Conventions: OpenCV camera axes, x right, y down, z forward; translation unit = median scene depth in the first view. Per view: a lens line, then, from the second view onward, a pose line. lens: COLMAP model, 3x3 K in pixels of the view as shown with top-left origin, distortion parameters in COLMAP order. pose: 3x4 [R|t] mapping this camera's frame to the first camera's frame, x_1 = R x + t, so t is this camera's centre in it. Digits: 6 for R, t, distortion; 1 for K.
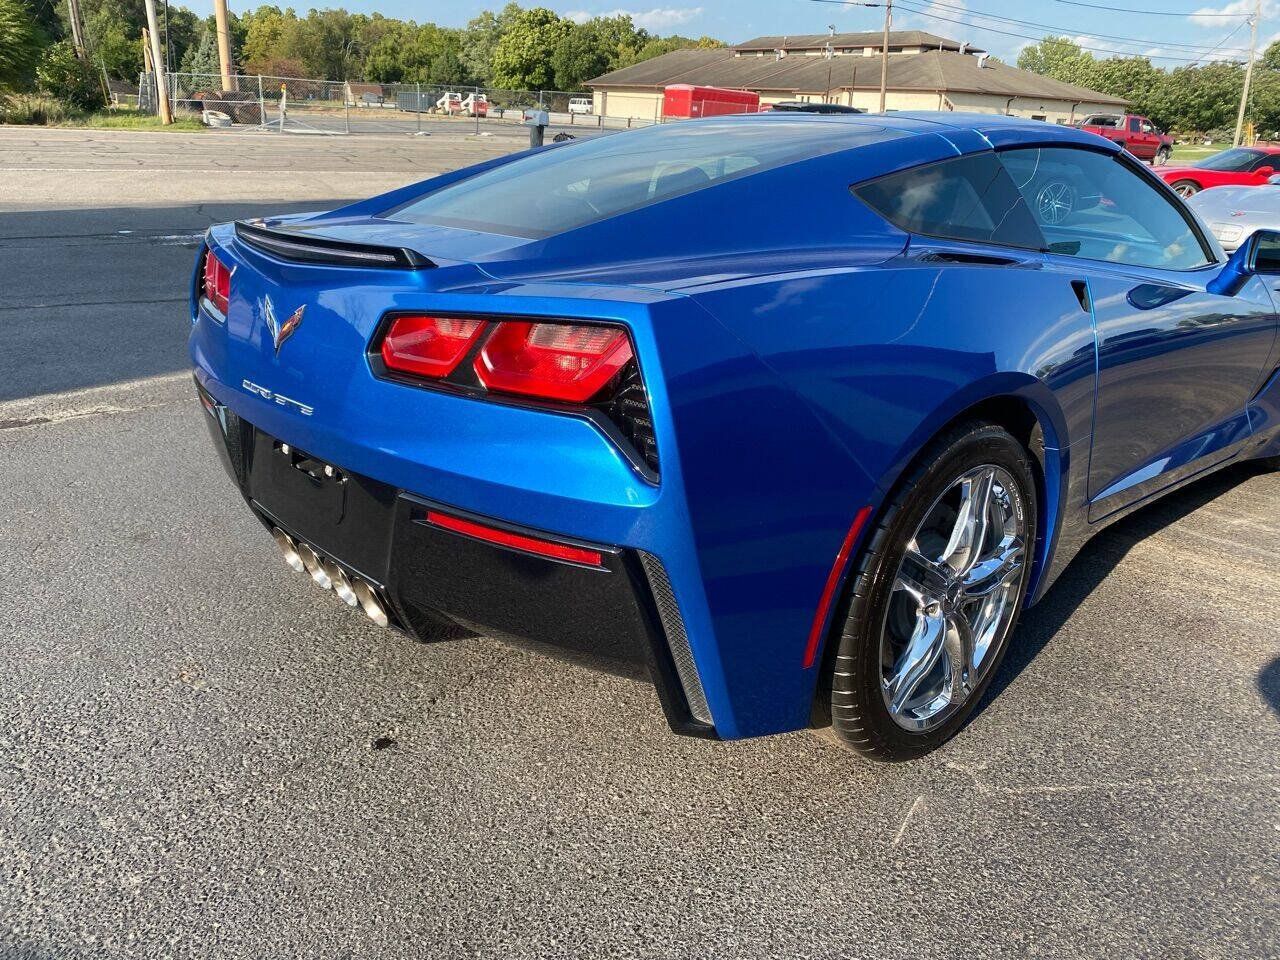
lens RADIAL K [[979.9, 0, 641.2], [0, 979.9, 481.1], [0, 0, 1]] dist [0.000571, 0.000353]
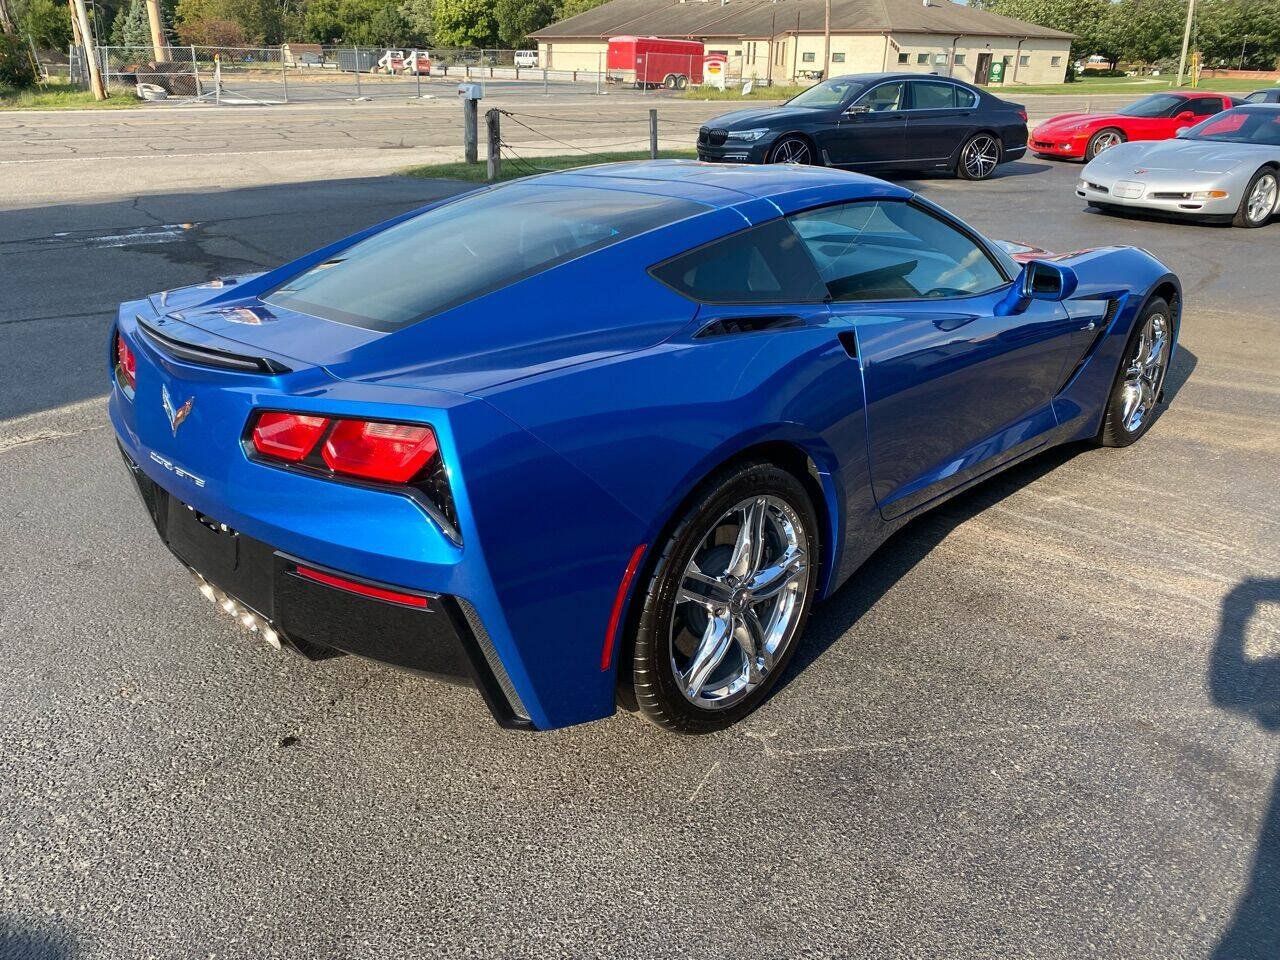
lens RADIAL K [[973.6, 0, 630.2], [0, 973.6, 482.9], [0, 0, 1]] dist [0.011342, -0.011462]
pose [[0.998592, -0.047812, 0.022971, 0.150376], [0.046687, 0.997791, 0.047262, -0.091983], [-0.025180, -0.046123, 0.998618, -0.210422]]
